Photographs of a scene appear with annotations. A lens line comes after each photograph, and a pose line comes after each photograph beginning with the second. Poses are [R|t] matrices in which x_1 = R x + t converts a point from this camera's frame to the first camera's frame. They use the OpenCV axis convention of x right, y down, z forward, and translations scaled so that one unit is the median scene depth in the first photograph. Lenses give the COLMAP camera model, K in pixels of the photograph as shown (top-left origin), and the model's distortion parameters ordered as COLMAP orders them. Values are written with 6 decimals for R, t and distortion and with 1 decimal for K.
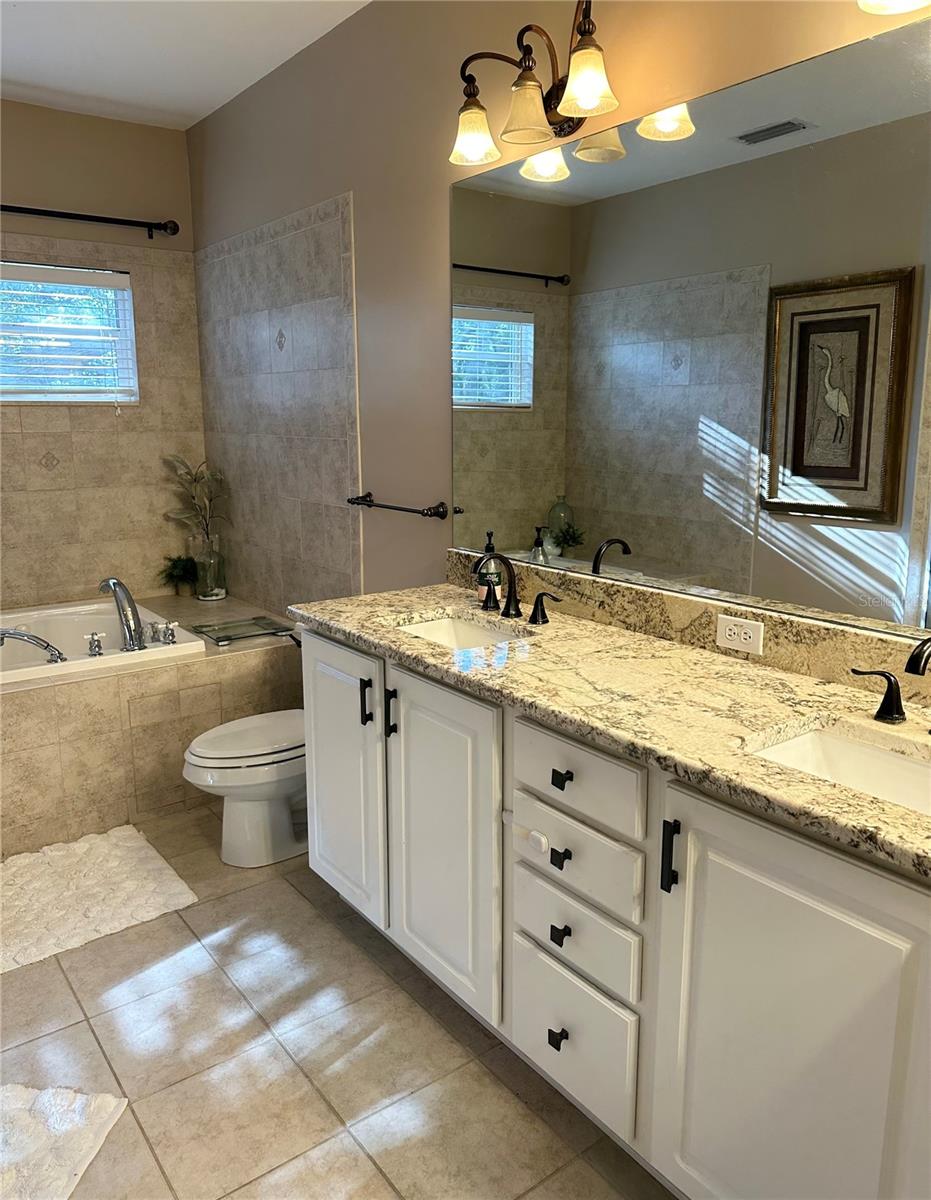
lens RADIAL K [[963.4, 0, 465.5], [0, 963.4, 600.0], [0, 0, 1]] dist [0.003315, -0.180830]
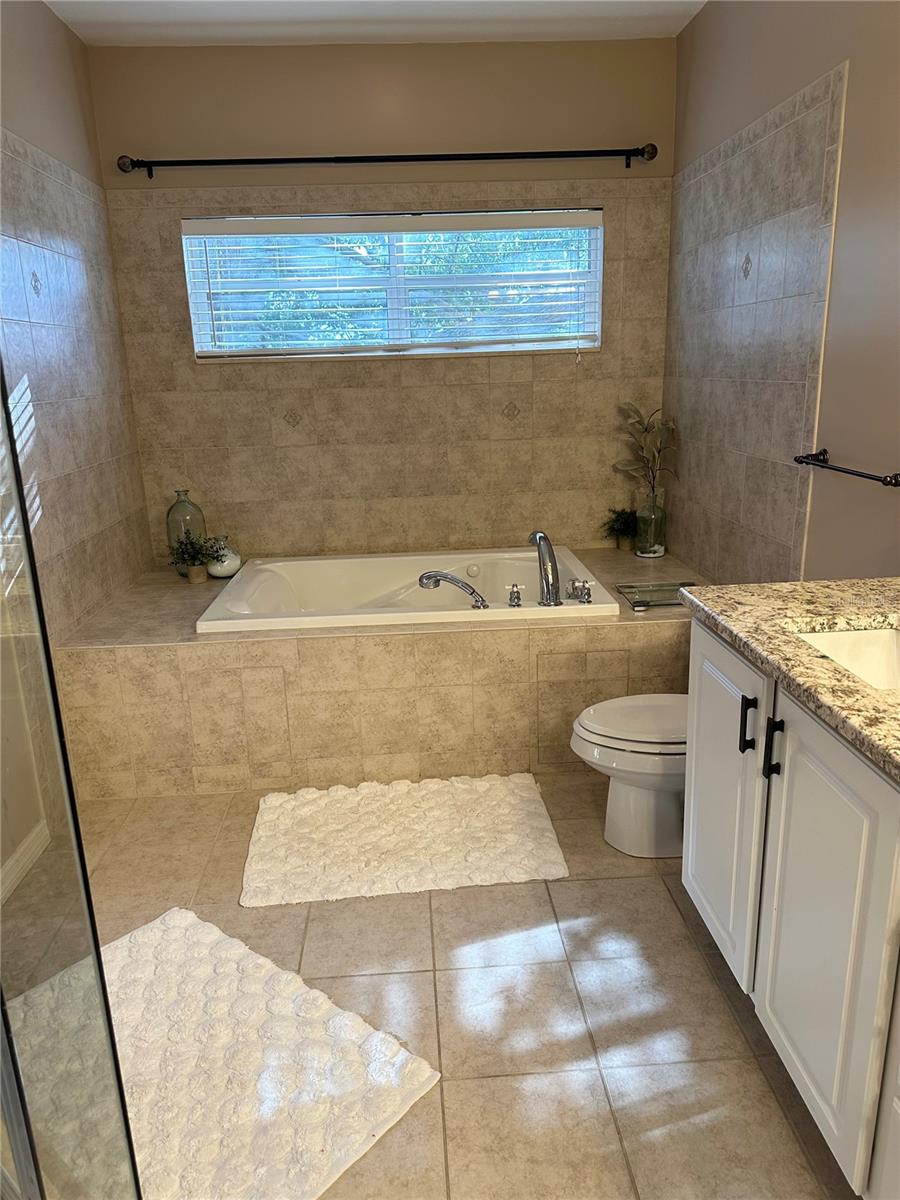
lens RADIAL K [[812.7, 0, 450.0], [0, 812.7, 600.0], [0, 0, 1]] dist [0.095638, -0.190928]
pose [[0.805669, 0.125782, -0.578857, 0.062509], [-0.067113, 0.990286, 0.121774, -0.049720], [0.588551, -0.059261, 0.806285, 0.252640]]
